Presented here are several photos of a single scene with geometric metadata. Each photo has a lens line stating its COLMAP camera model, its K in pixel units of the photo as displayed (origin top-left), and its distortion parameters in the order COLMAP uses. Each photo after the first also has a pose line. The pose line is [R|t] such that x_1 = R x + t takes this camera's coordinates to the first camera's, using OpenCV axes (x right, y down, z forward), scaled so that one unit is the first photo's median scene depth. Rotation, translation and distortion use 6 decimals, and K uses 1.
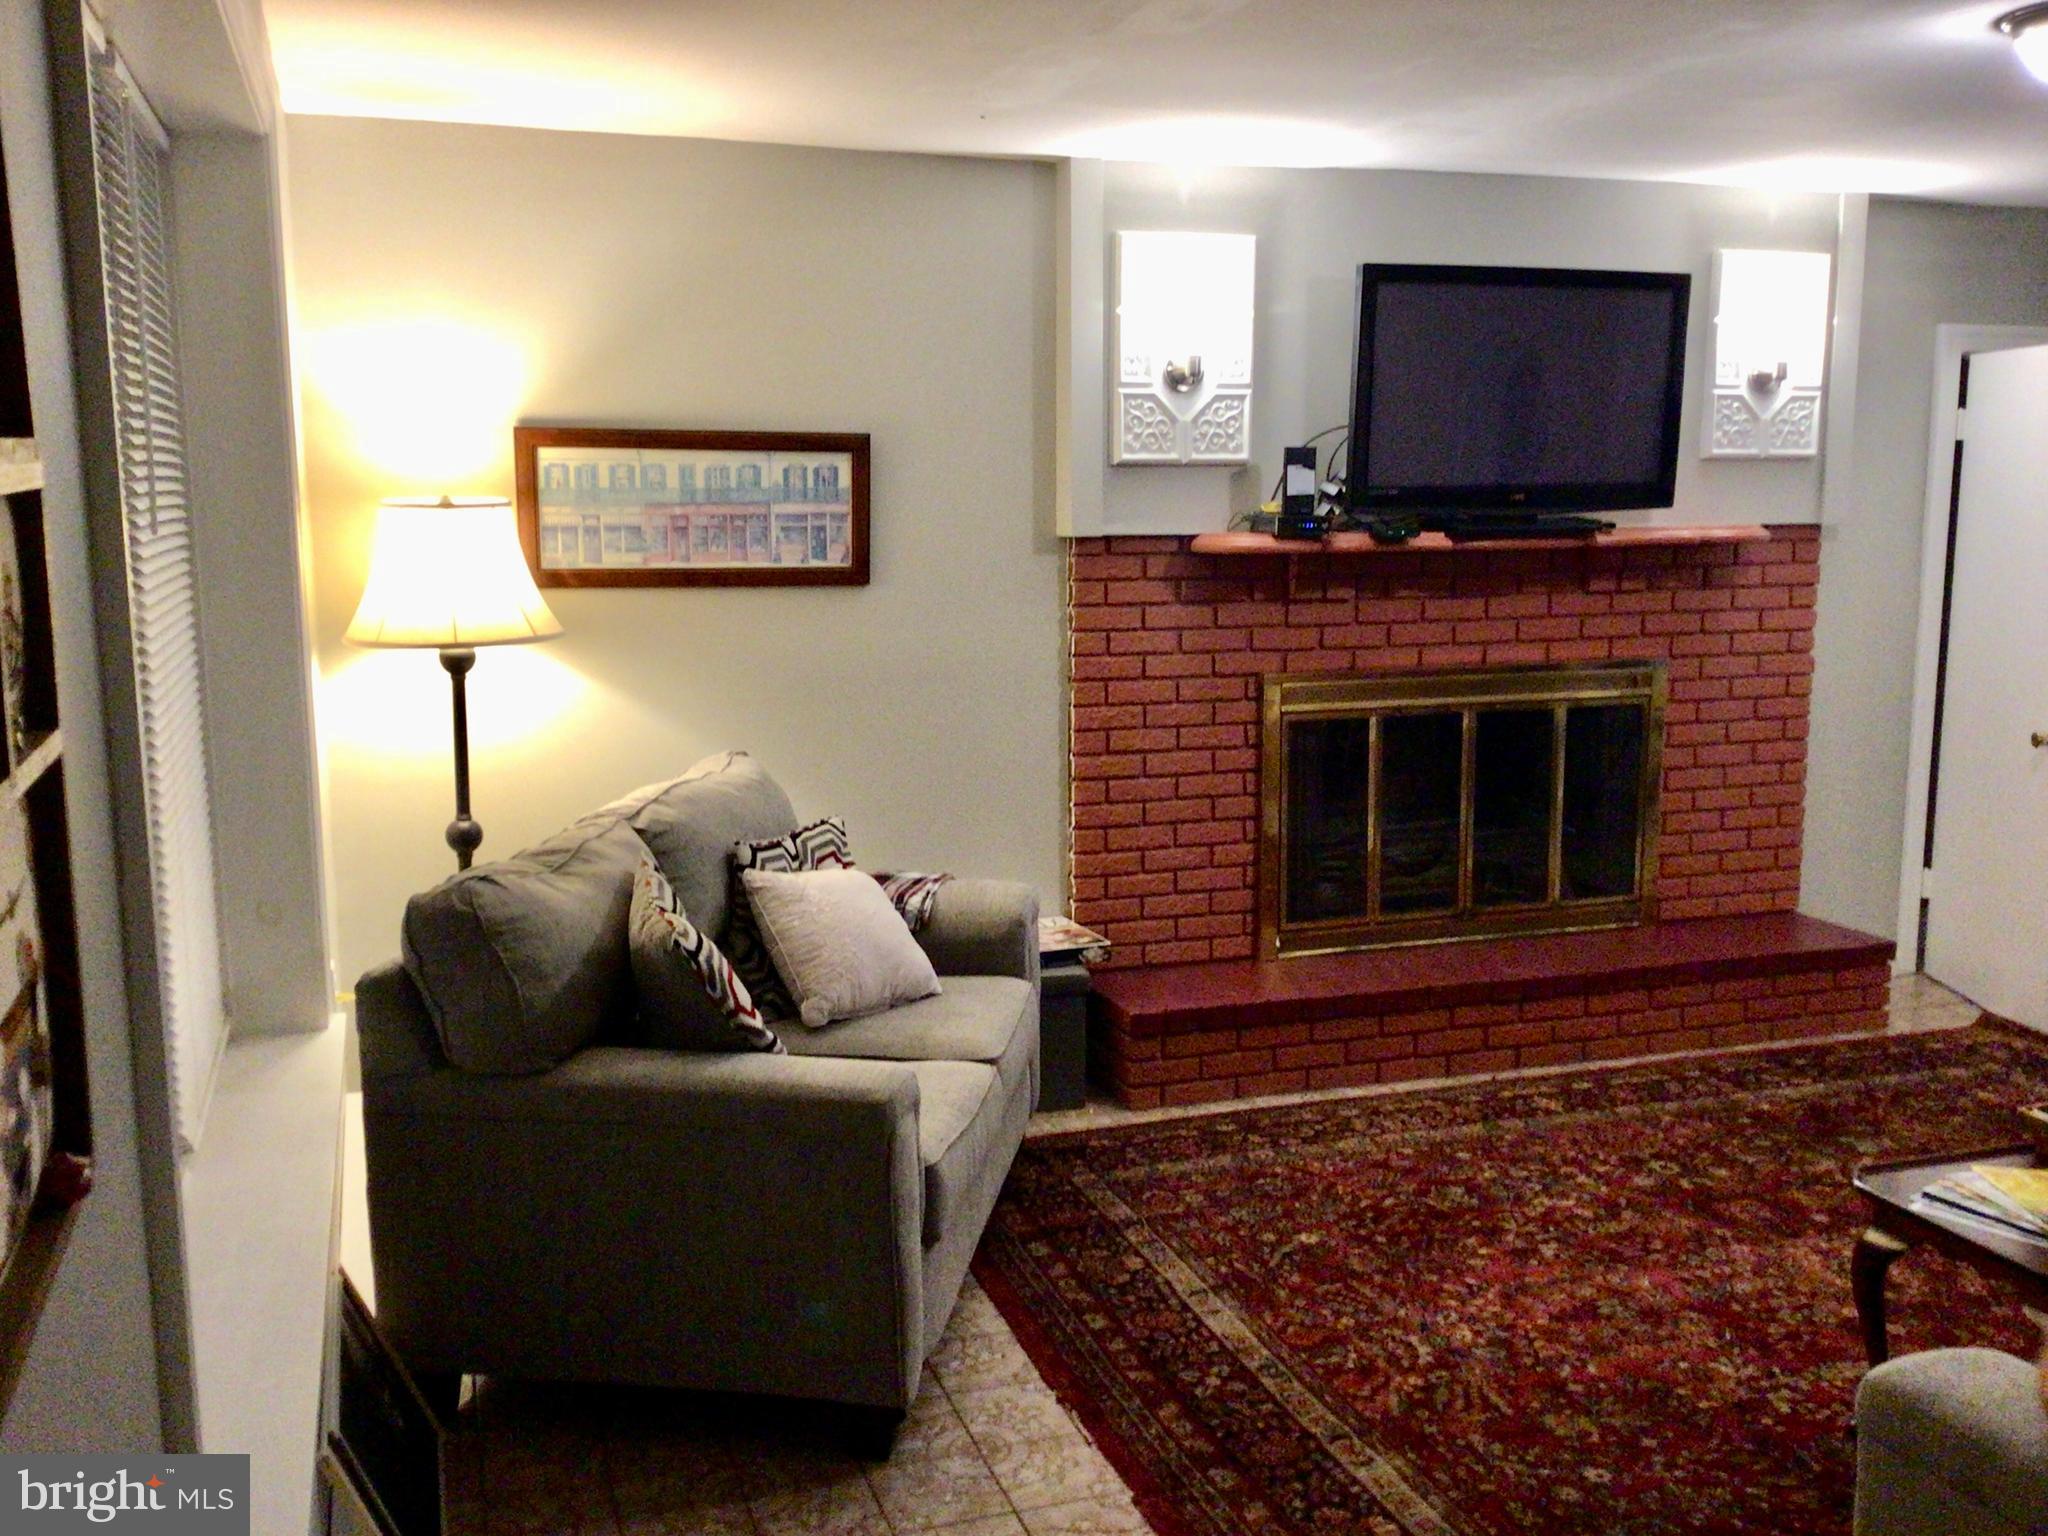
lens RADIAL K [[1832.9, 0, 1014.9], [0, 1832.9, 769.3], [0, 0, 1]] dist [0.112585, -0.199327]
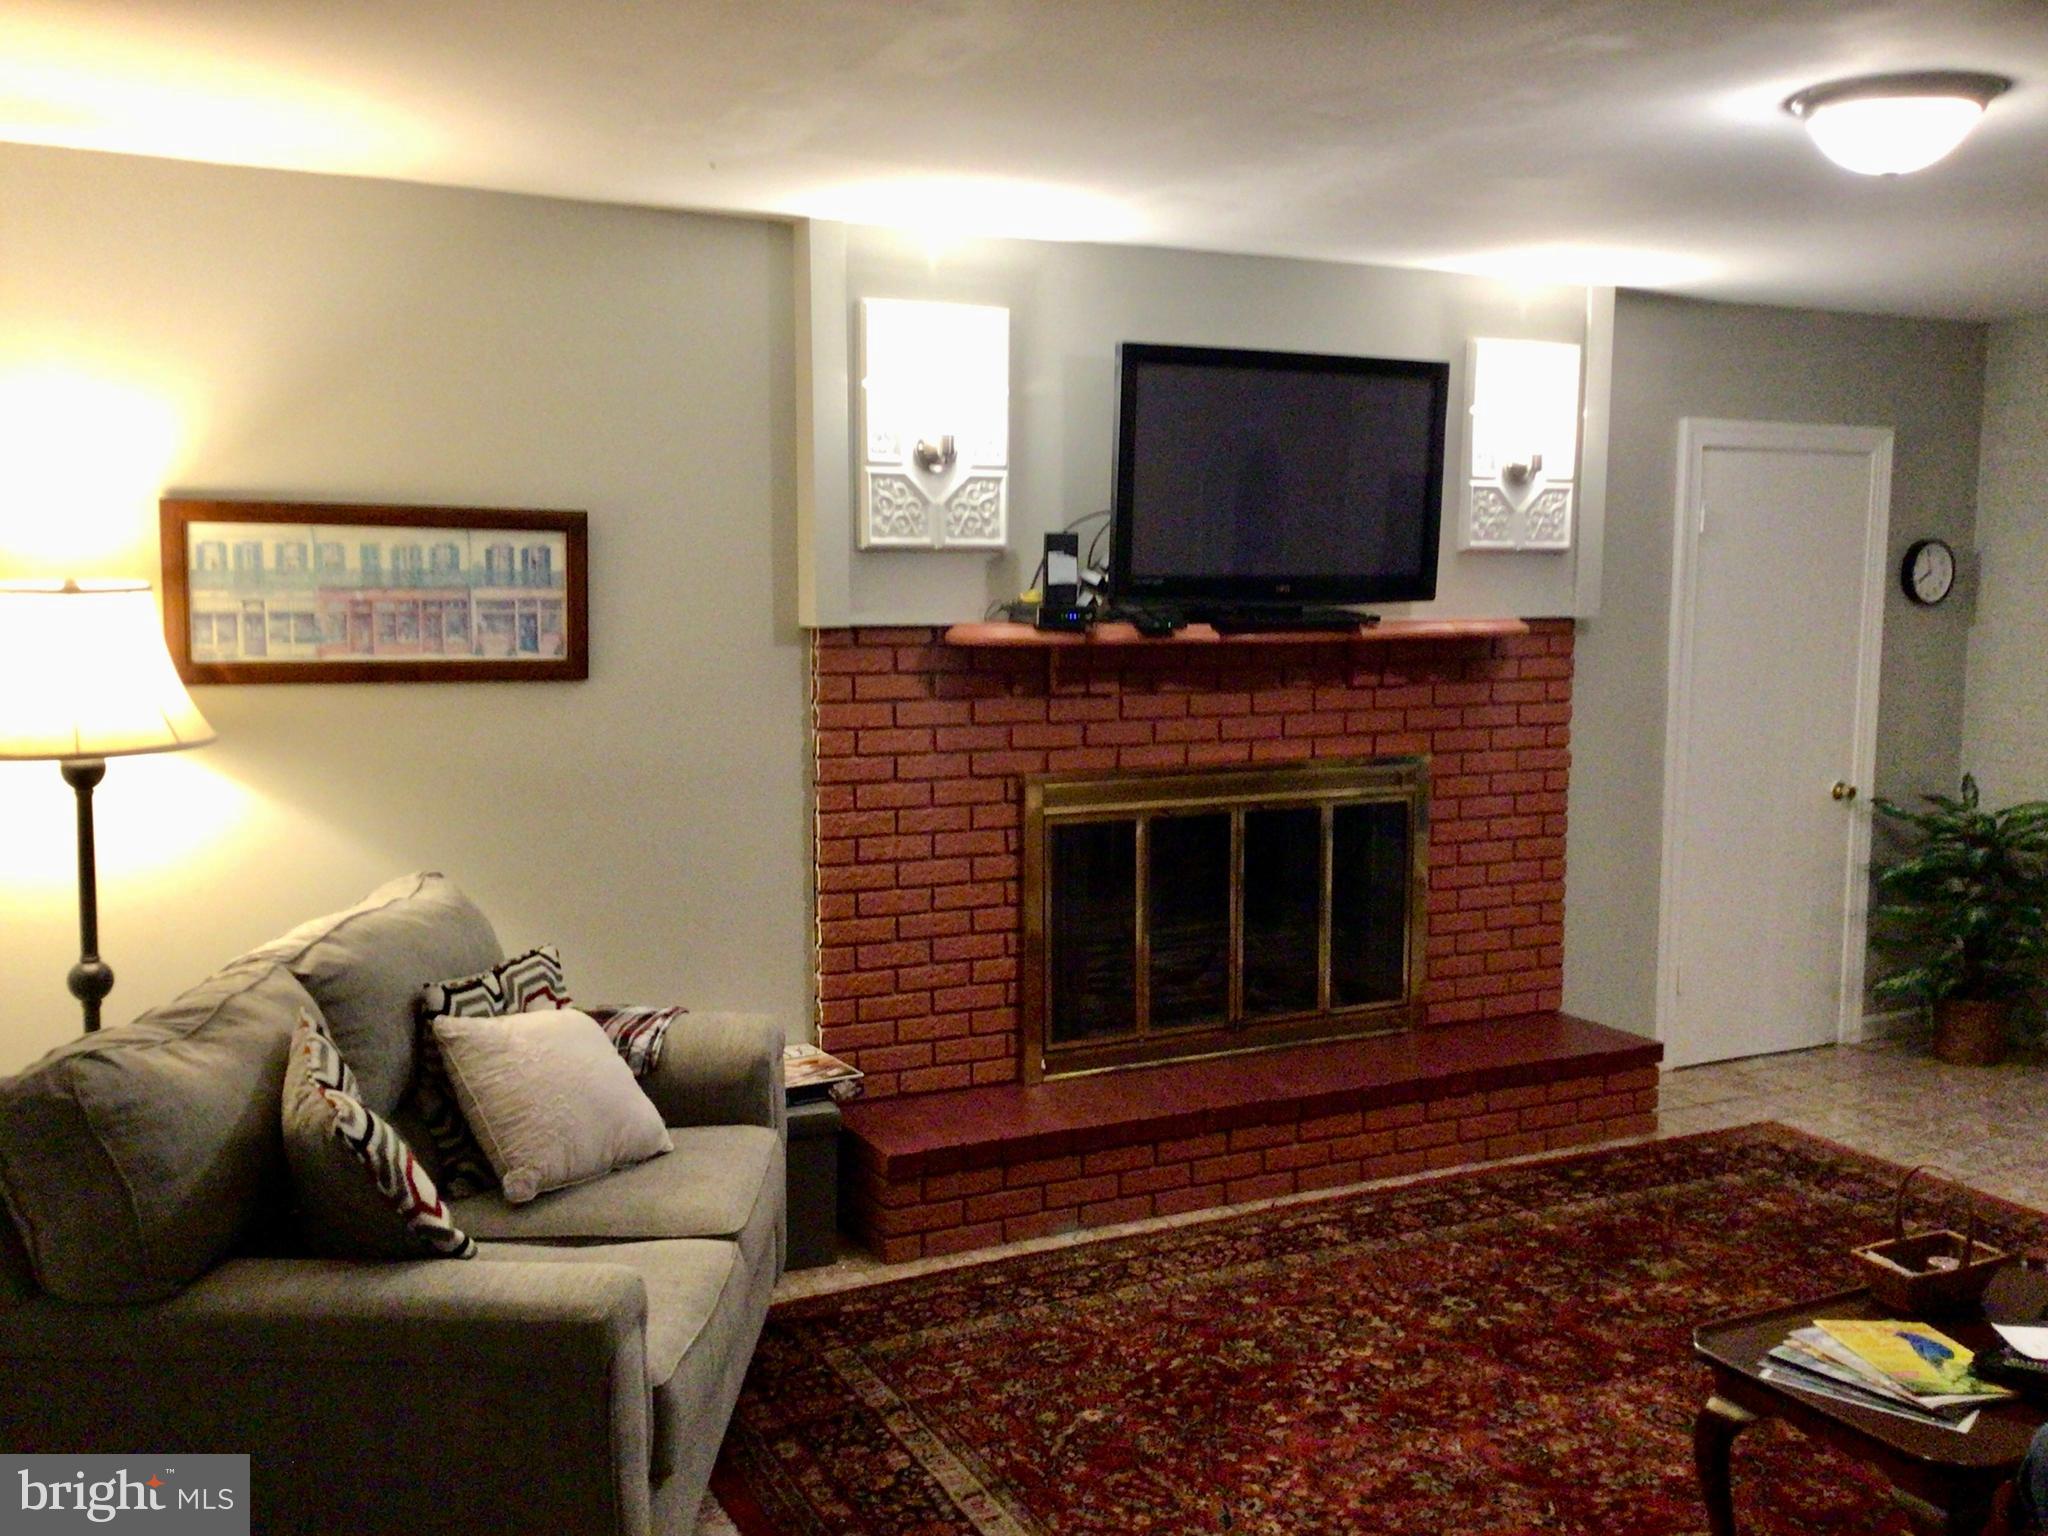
lens RADIAL K [[1832.9, 0, 1017.4], [0, 1832.9, 767.3], [0, 0, 1]] dist [0.112585, -0.199327]
pose [[0.989174, -0.007747, 0.146540, -0.004352], [0.014257, 0.998955, -0.043431, -0.015971], [-0.146050, 0.045050, 0.988251, 0.087238]]
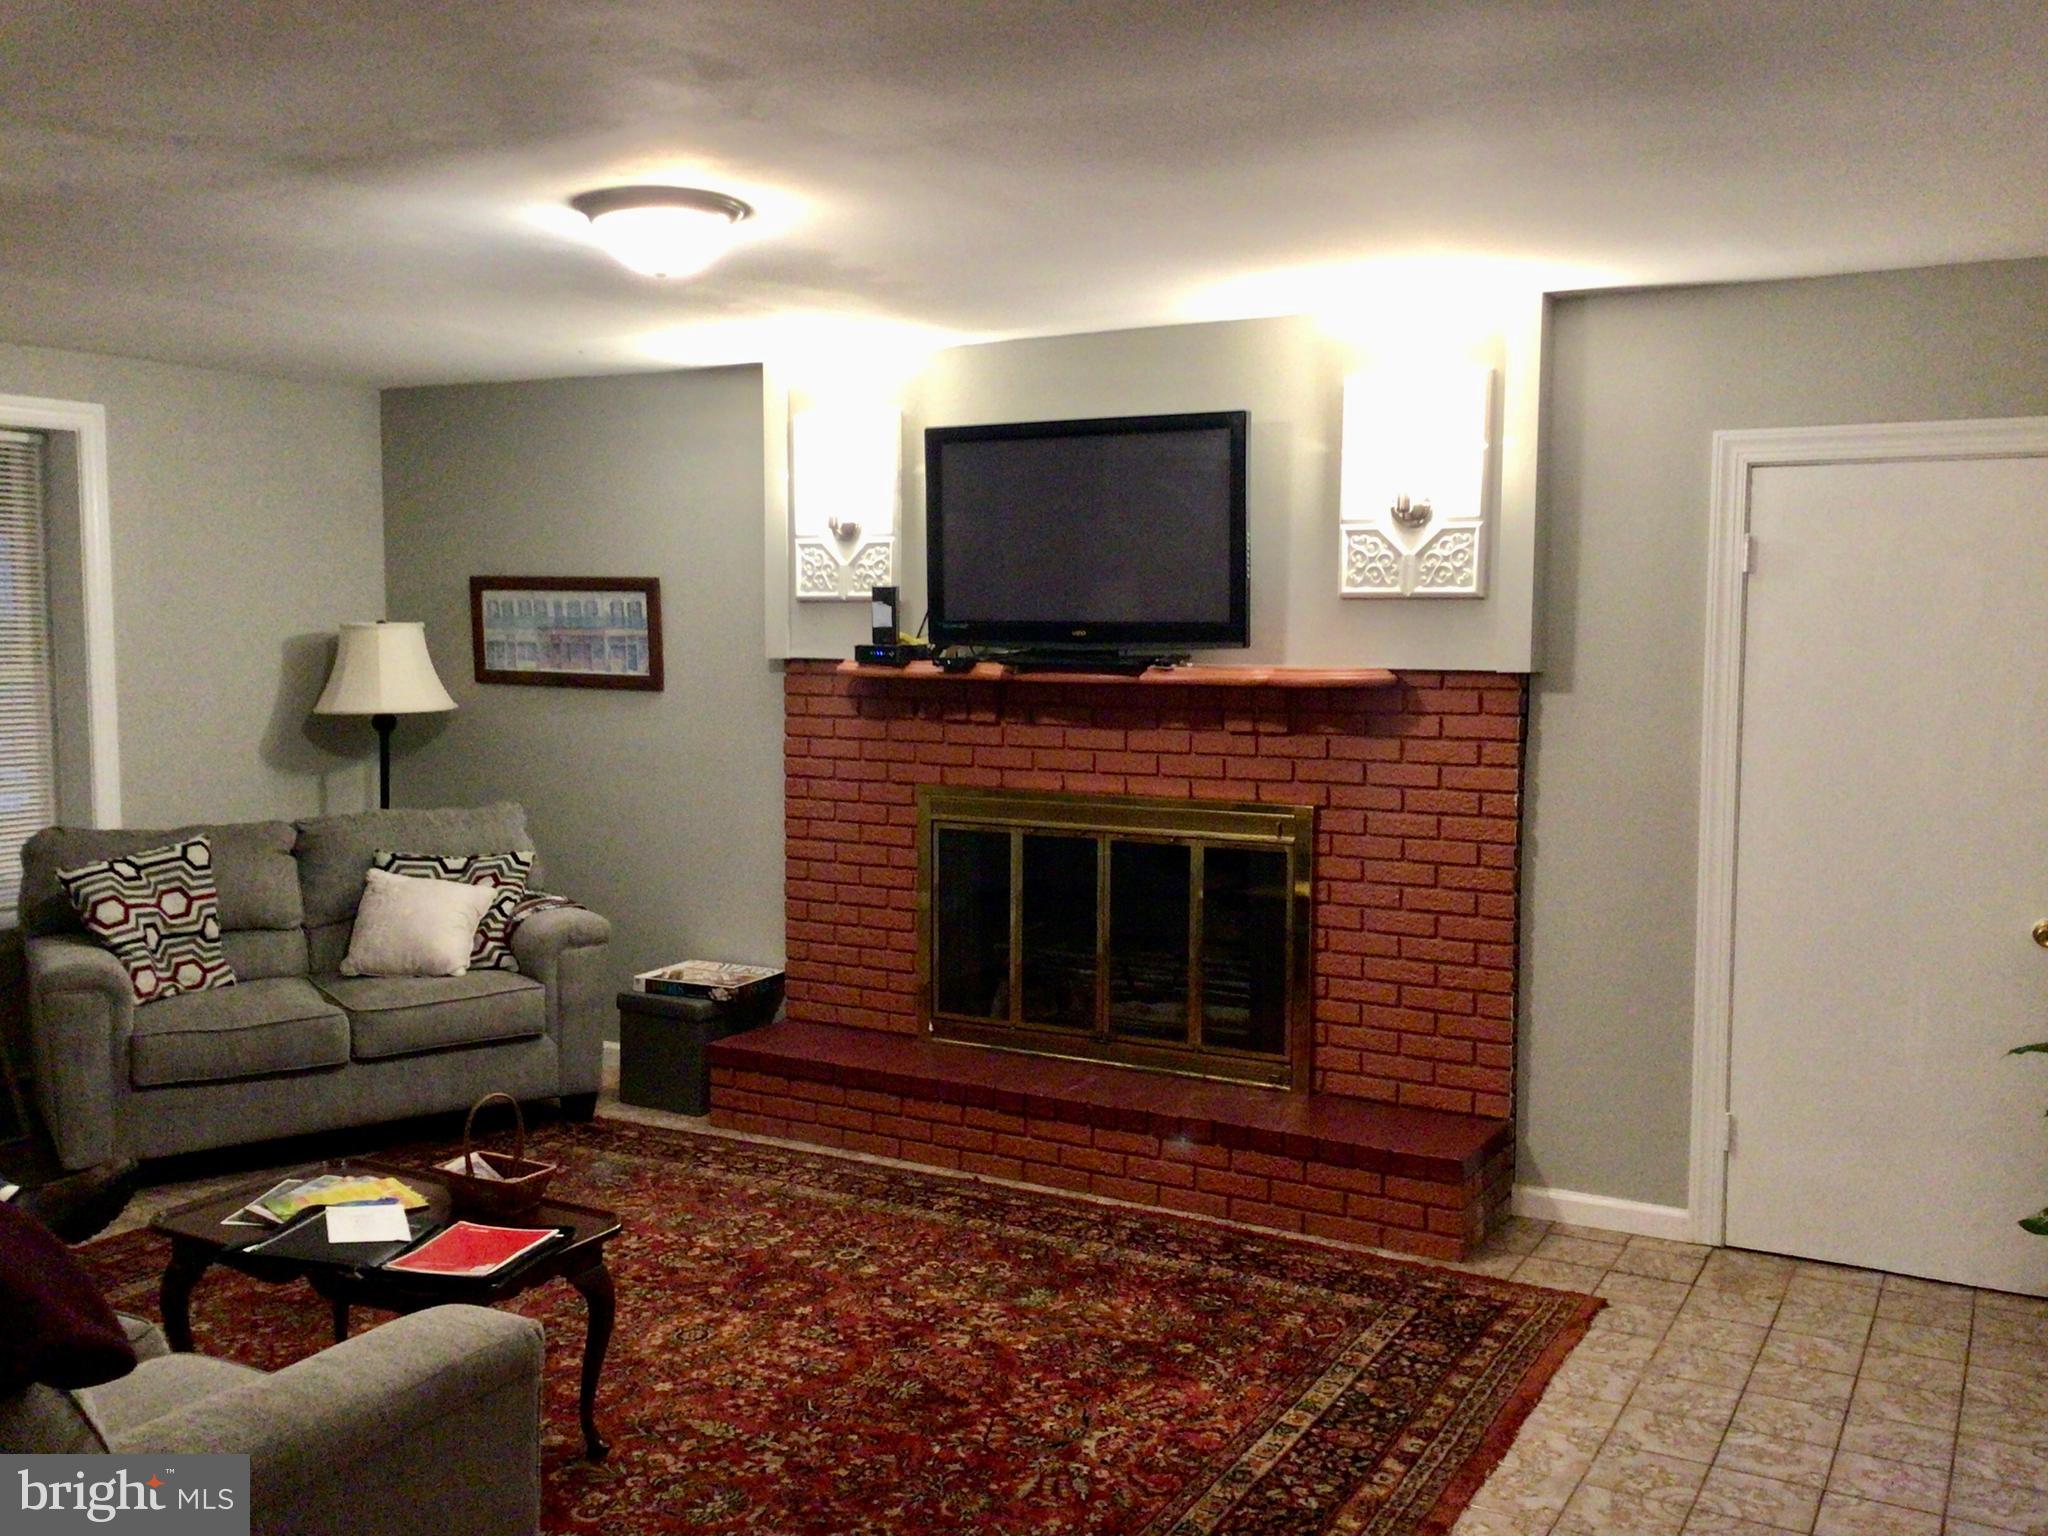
lens RADIAL K [[1832.9, 0, 1001.6], [0, 1832.9, 775.5], [0, 0, 1]] dist [0.112585, -0.199327]
pose [[0.669353, 0.070864, -0.739557, 1.047306], [-0.119896, 0.992696, -0.013395, -0.049909], [0.733206, 0.097636, 0.672961, 0.285742]]
